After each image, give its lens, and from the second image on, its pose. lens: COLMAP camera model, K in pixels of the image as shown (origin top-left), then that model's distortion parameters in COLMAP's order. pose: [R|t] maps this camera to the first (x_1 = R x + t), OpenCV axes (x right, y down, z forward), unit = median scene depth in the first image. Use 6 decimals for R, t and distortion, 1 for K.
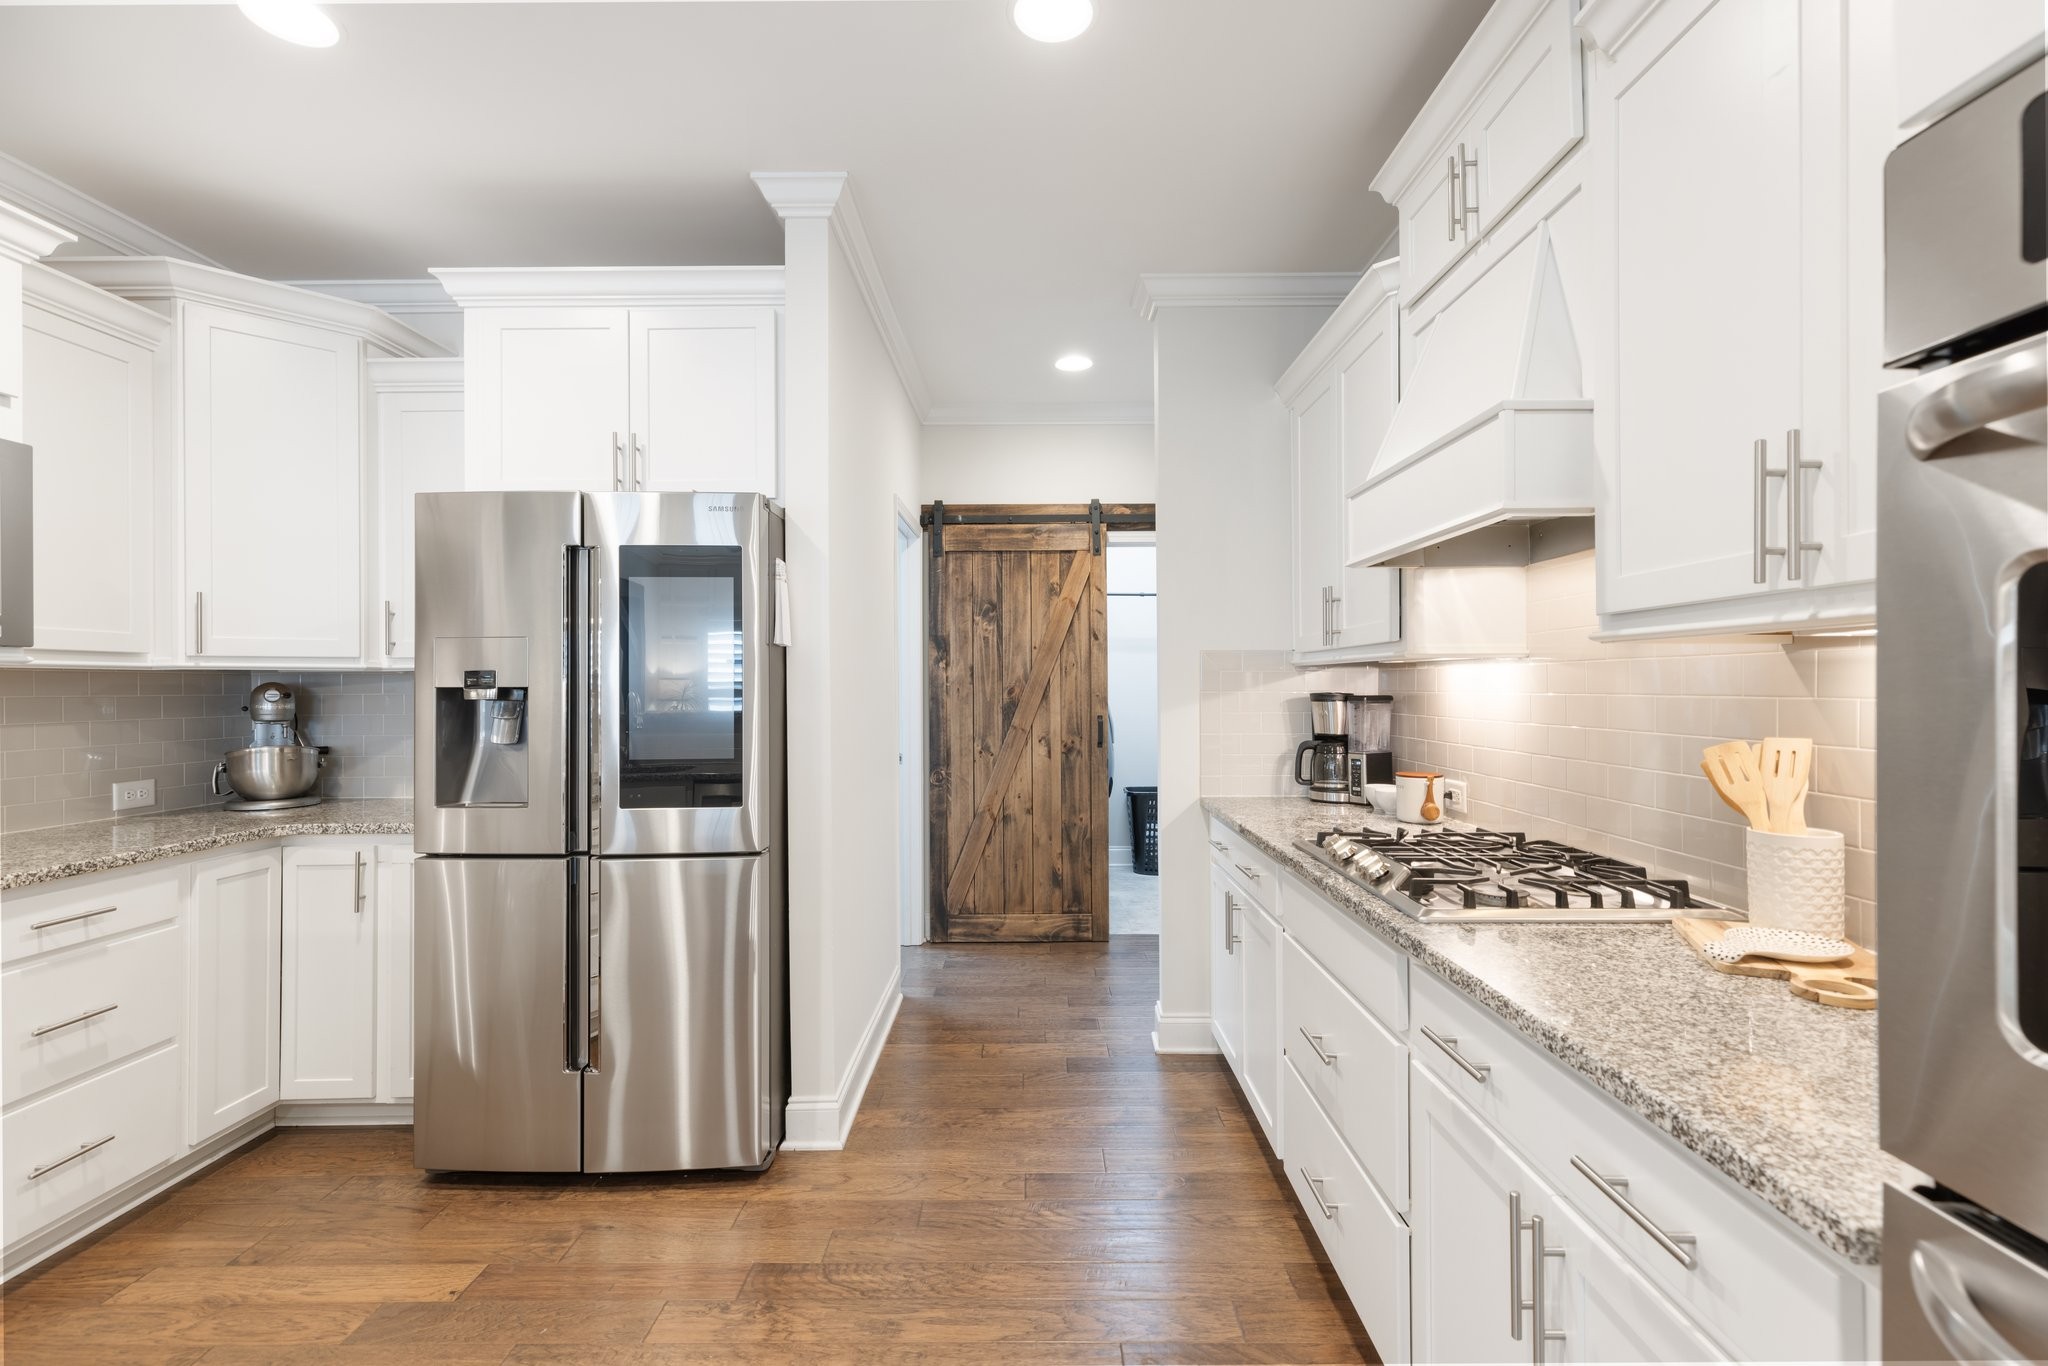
lens RADIAL K [[923.7, 0, 1018.7], [0, 923.7, 662.8], [0, 0, 1]] dist [0.010291, 0.000219]
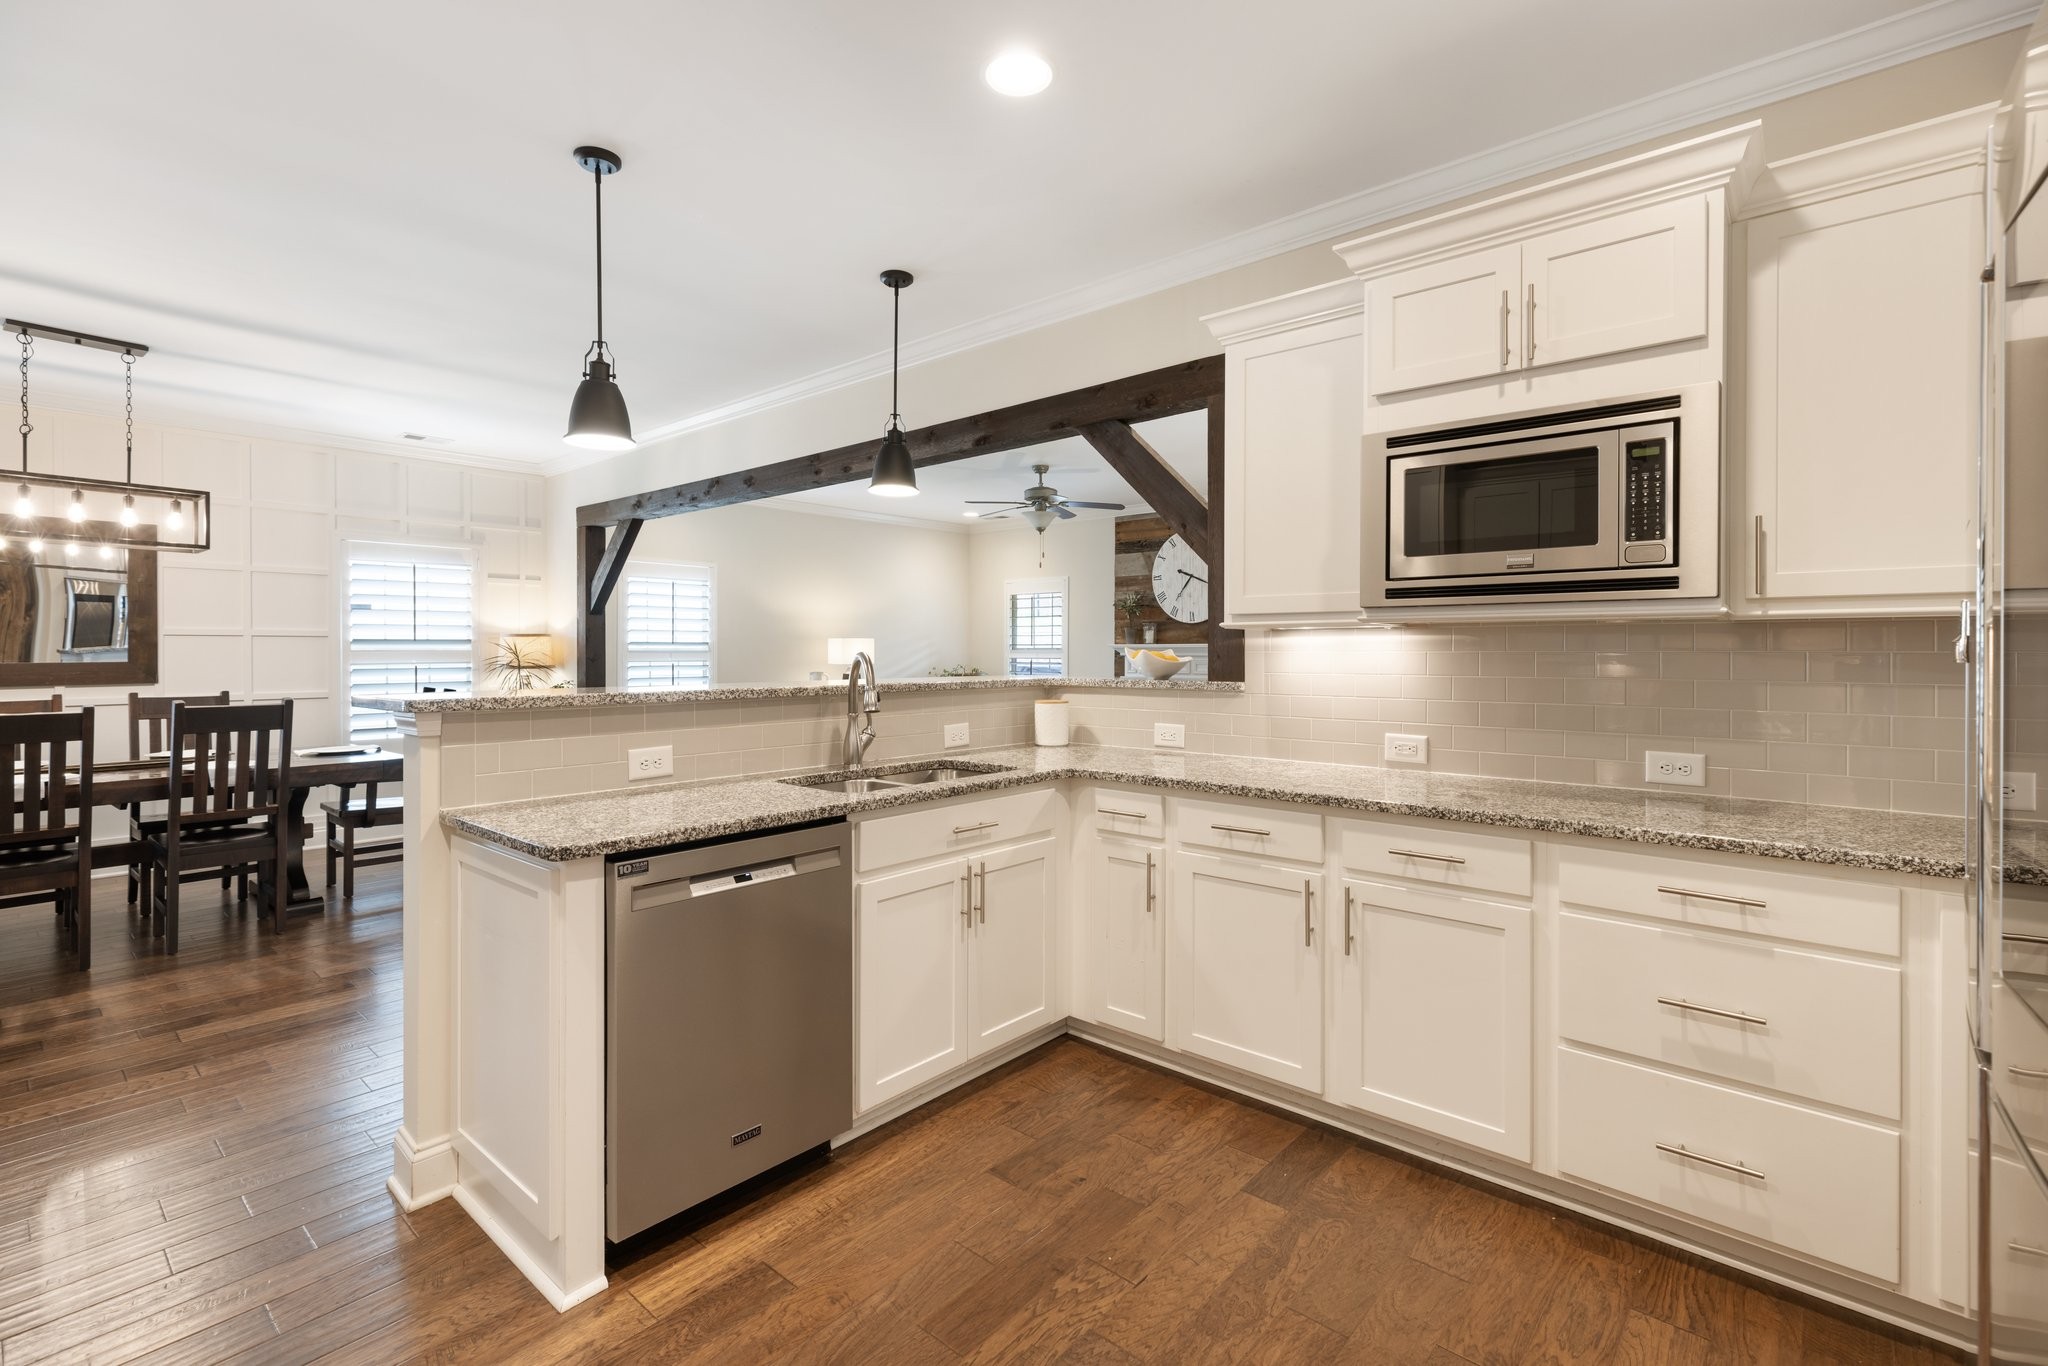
lens RADIAL K [[929.6, 0, 1028.8], [0, 929.6, 637.0], [0, 0, 1]] dist [0.006635, 0.000501]
pose [[-0.639357, -0.005313, -0.768892, 0.102541], [0.019334, 0.999549, -0.022983, 0.030400], [0.768667, -0.029560, -0.638966, 1.070905]]
